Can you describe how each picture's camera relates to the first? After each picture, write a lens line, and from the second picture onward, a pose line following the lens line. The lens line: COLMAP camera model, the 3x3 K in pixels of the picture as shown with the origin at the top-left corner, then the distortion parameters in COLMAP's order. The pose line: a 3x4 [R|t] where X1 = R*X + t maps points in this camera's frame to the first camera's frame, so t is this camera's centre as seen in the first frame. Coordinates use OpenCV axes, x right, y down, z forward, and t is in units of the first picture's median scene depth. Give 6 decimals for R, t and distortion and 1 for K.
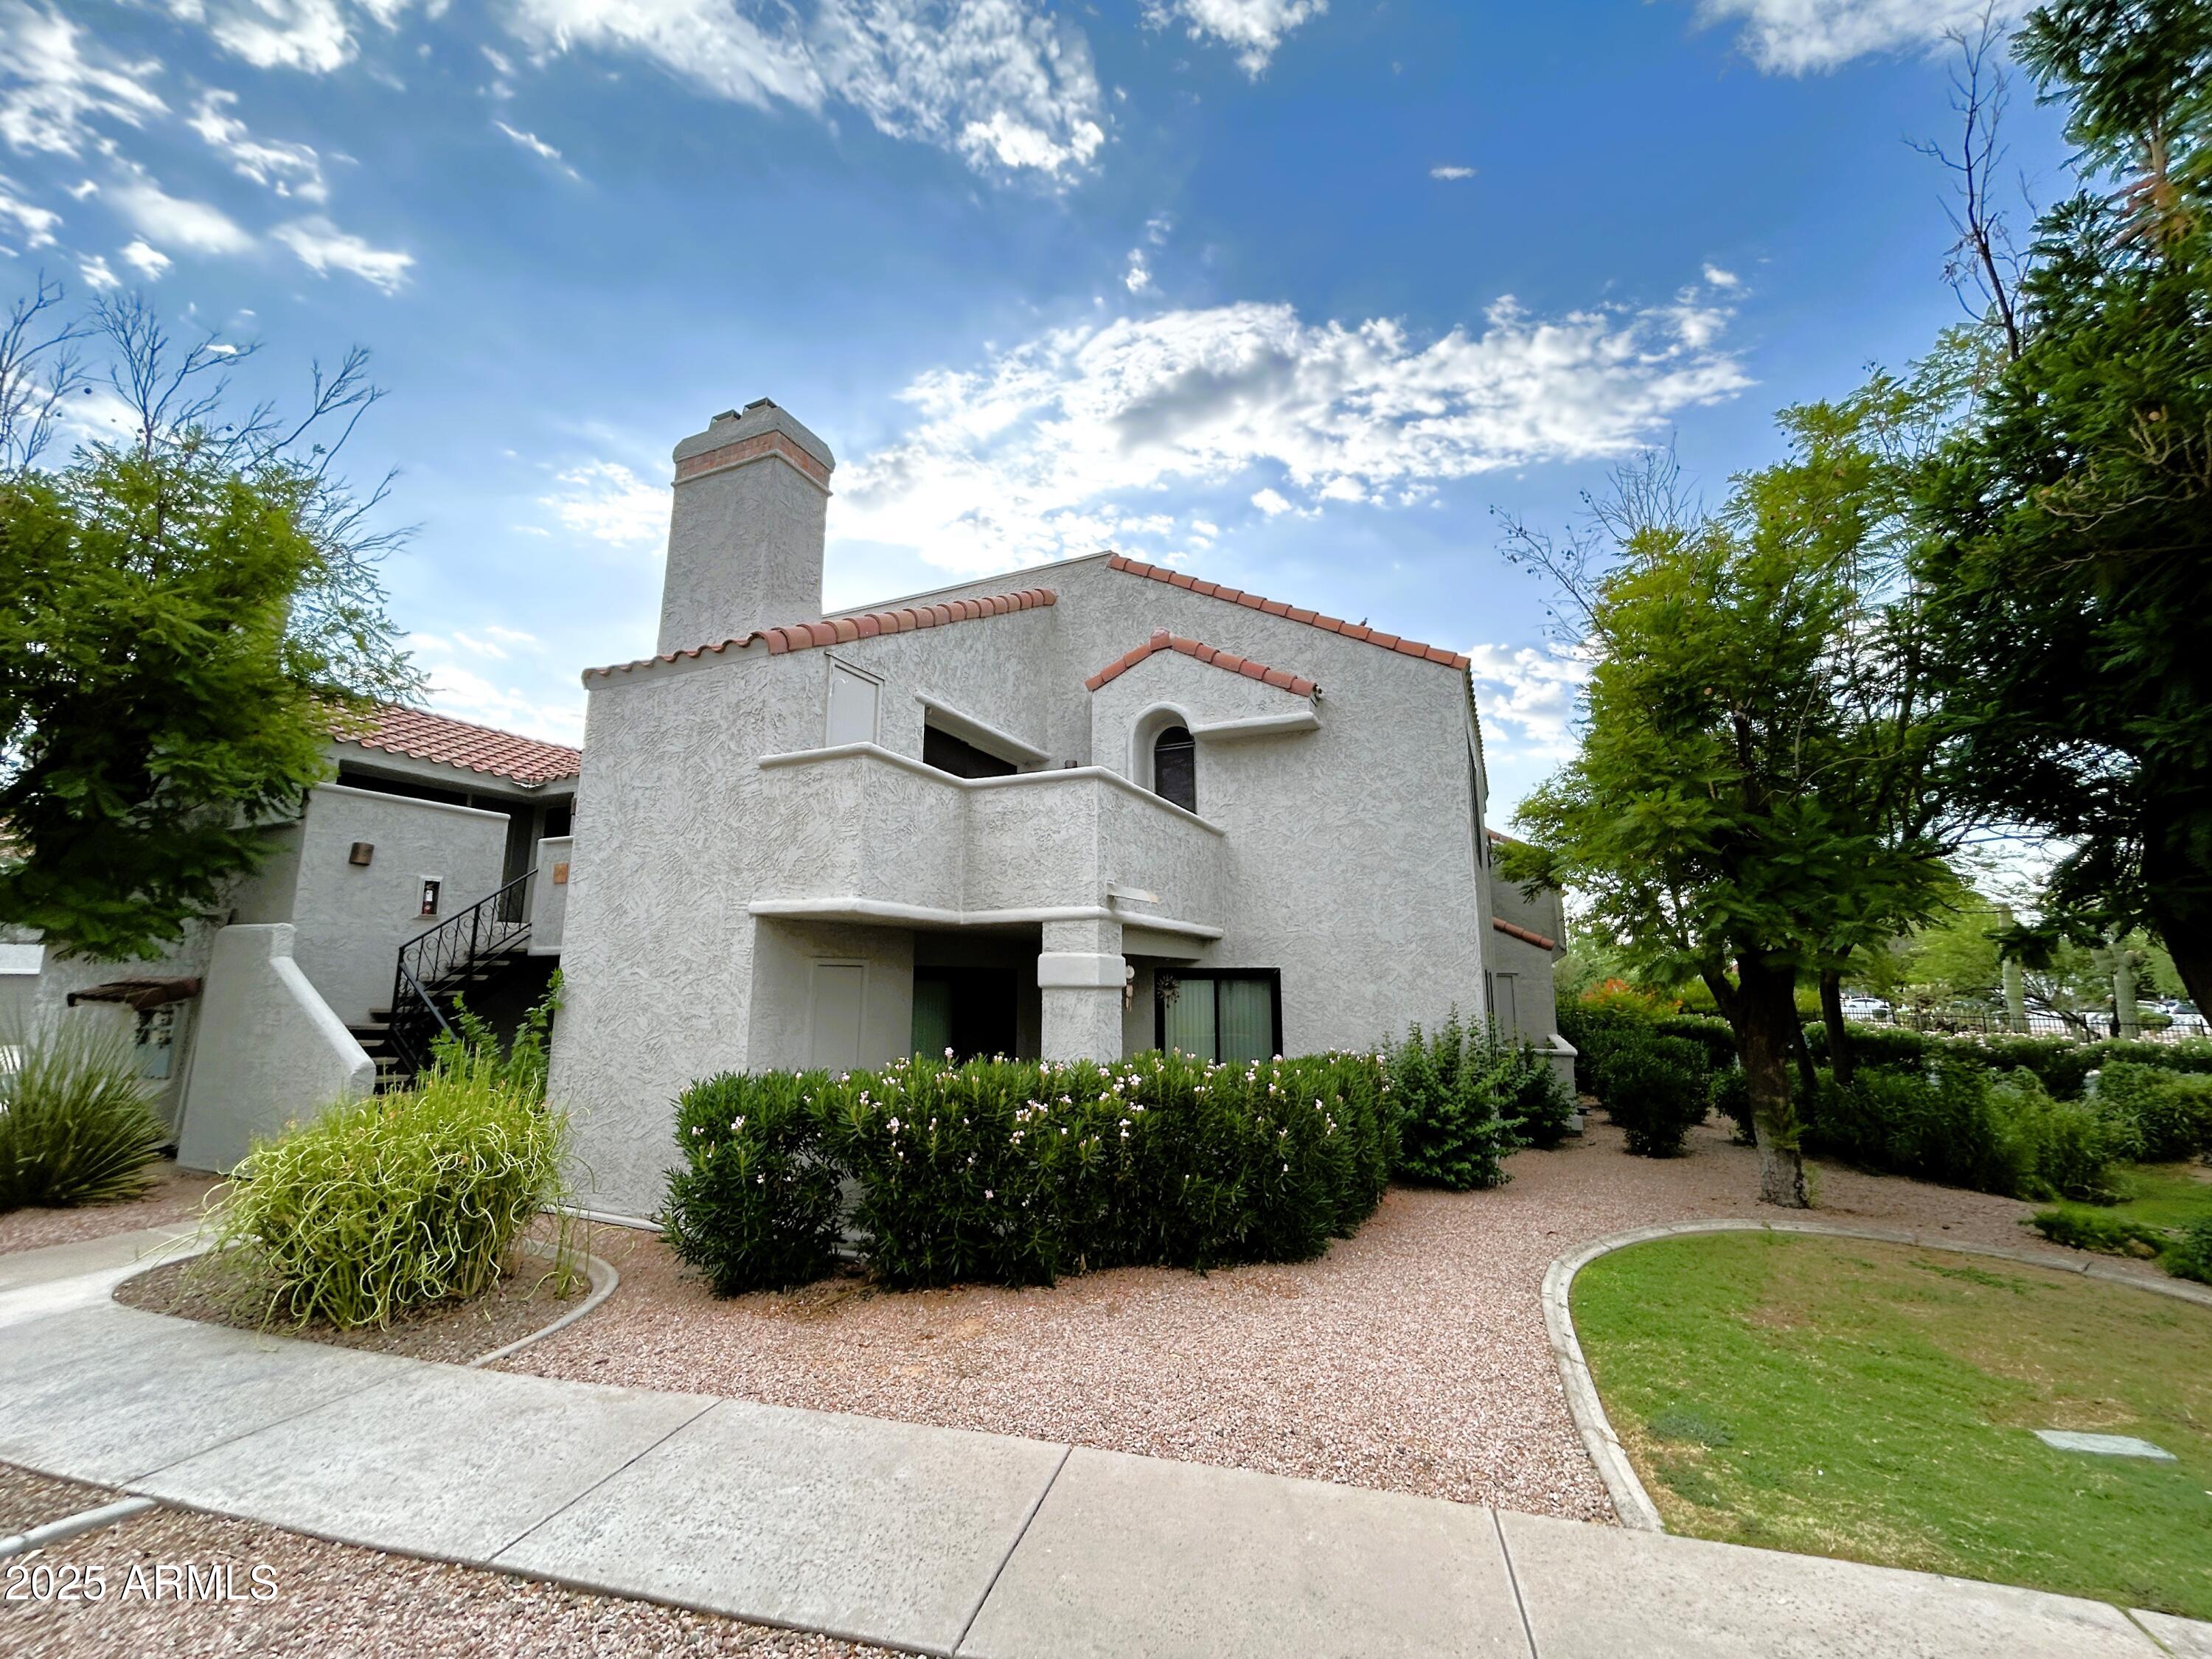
lens RADIAL K [[886.8, 0, 1102.5], [0, 886.8, 832.1], [0, 0, 1]] dist [0.003867, -0.002649]
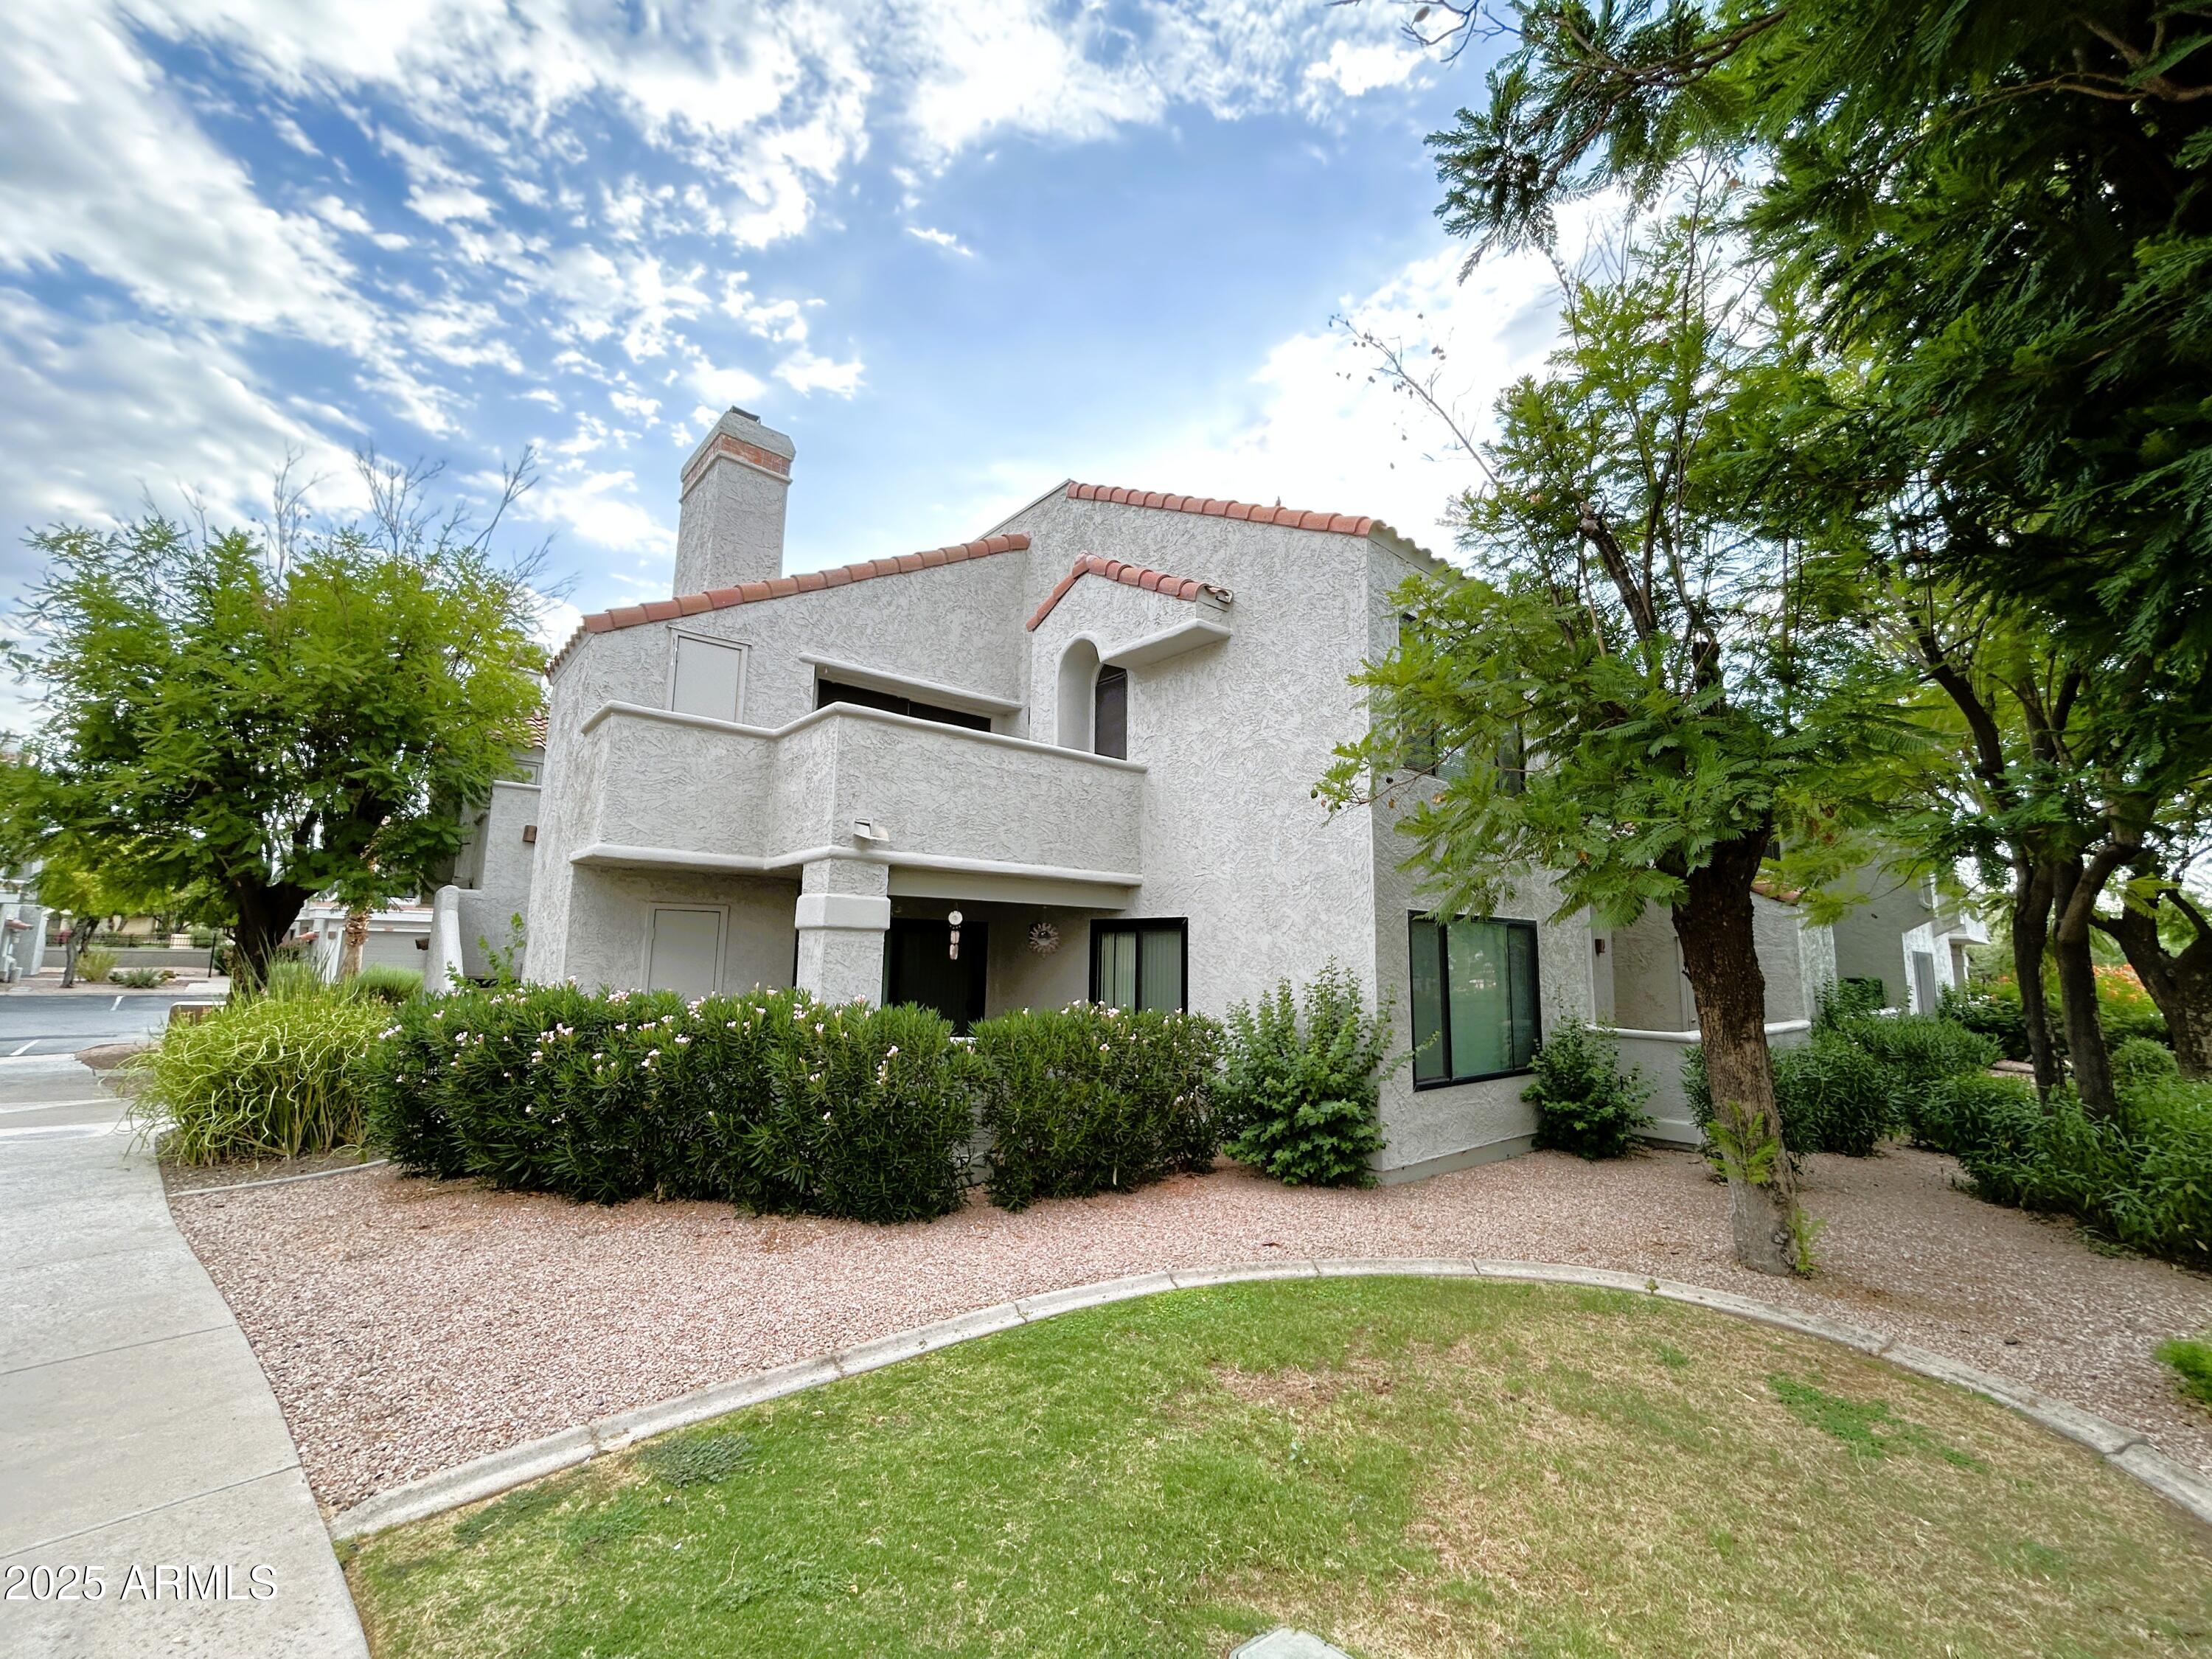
lens RADIAL K [[889.4, 0, 1108.9], [0, 889.4, 829.5], [0, 0, 1]] dist [0.001869, -0.000085]
pose [[0.905422, -0.046010, -0.422013, 0.626200], [0.055592, 0.998399, 0.010422, 0.066500], [0.420858, -0.032897, 0.906530, 0.220695]]
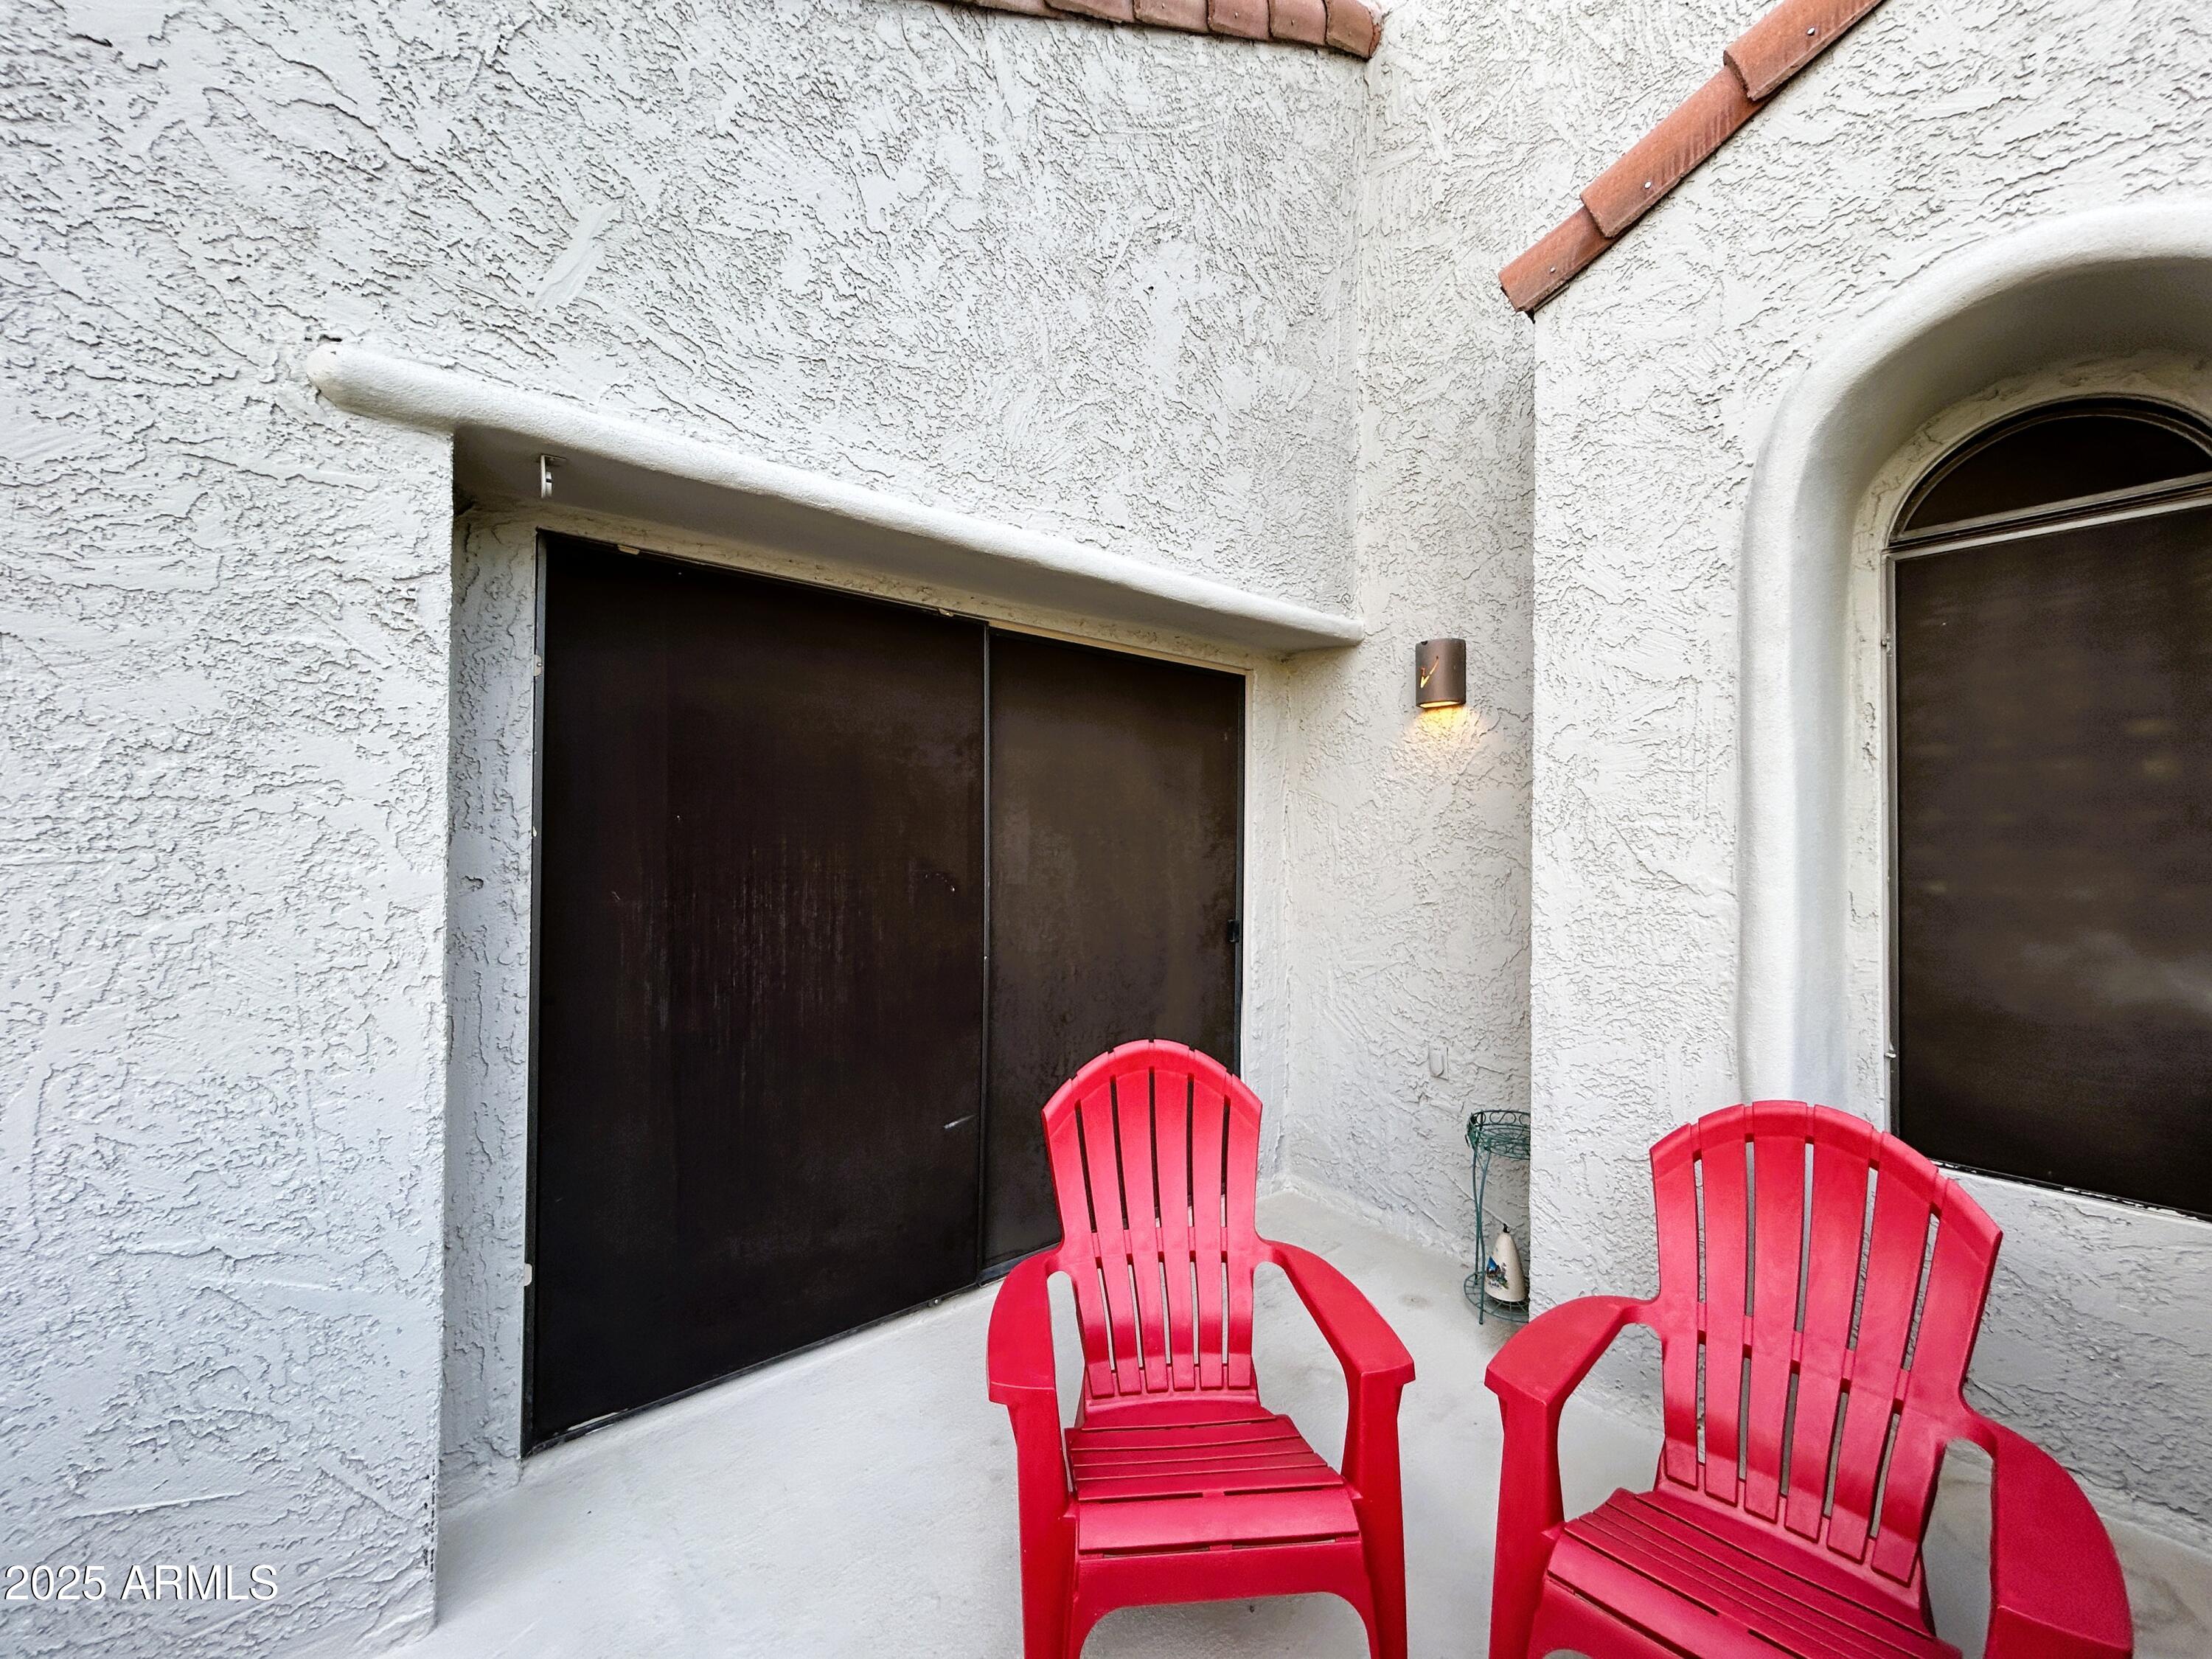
lens RADIAL K [[892.0, 0, 1109.2], [0, 892.0, 828.7], [0, 0, 1]] dist [0.001739, 0.000557]
pose [[0.903723, 0.007726, -0.428049, -0.016063], [0.059866, 0.987733, 0.144222, -0.099584], [0.423912, -0.155962, 0.892174, 1.023433]]
